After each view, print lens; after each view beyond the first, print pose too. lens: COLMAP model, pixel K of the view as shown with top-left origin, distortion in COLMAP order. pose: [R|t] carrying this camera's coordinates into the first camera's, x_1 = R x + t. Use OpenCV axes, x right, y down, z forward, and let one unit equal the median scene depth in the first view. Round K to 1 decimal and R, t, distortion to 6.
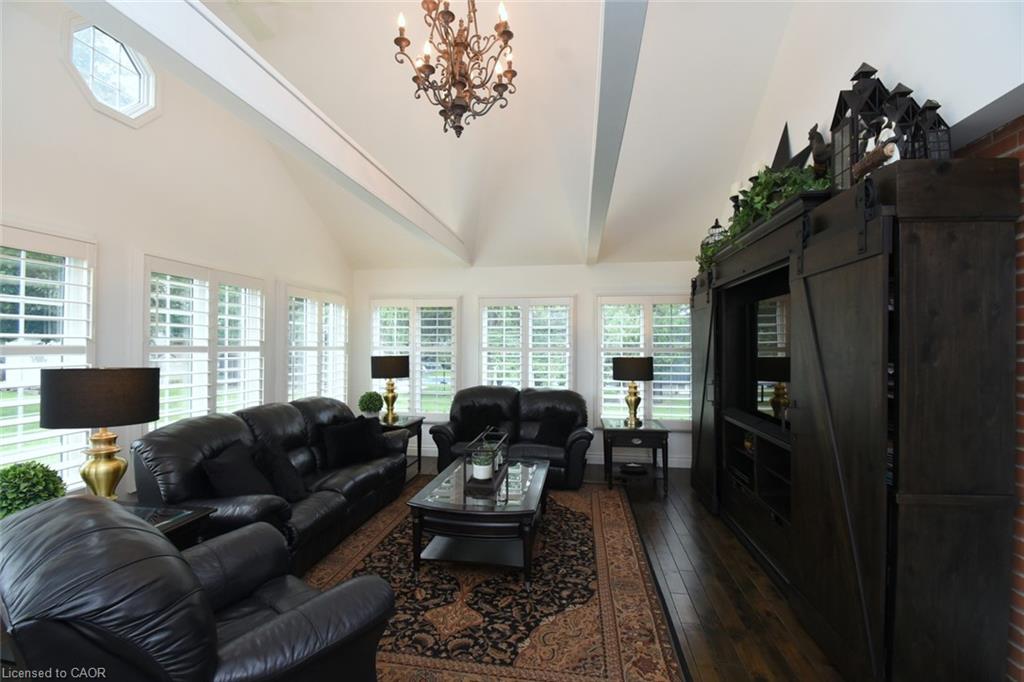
lens RADIAL K [[447.9, 0, 508.7], [0, 447.9, 343.6], [0, 0, 1]] dist [0.018037, -0.024421]
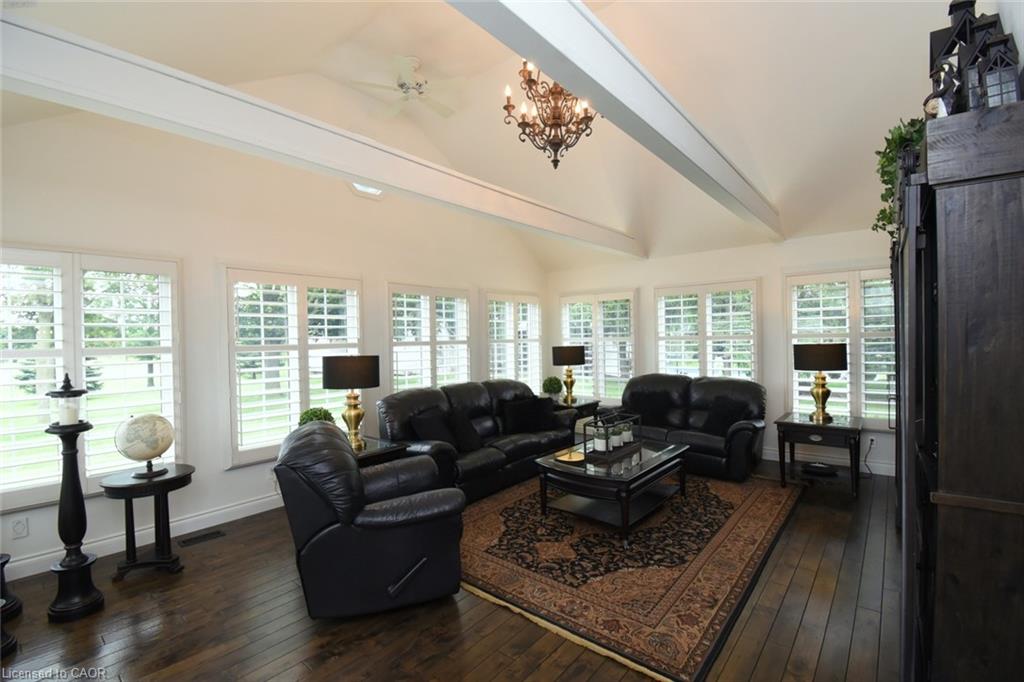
lens RADIAL K [[447.9, 0, 508.7], [0, 447.9, 343.6], [0, 0, 1]] dist [0.018037, -0.024421]
pose [[0.855836, -0.016384, -0.516988, 0.318036], [0.027634, 0.999519, 0.014071, 0.000440], [0.516509, -0.026329, 0.855877, -0.106568]]
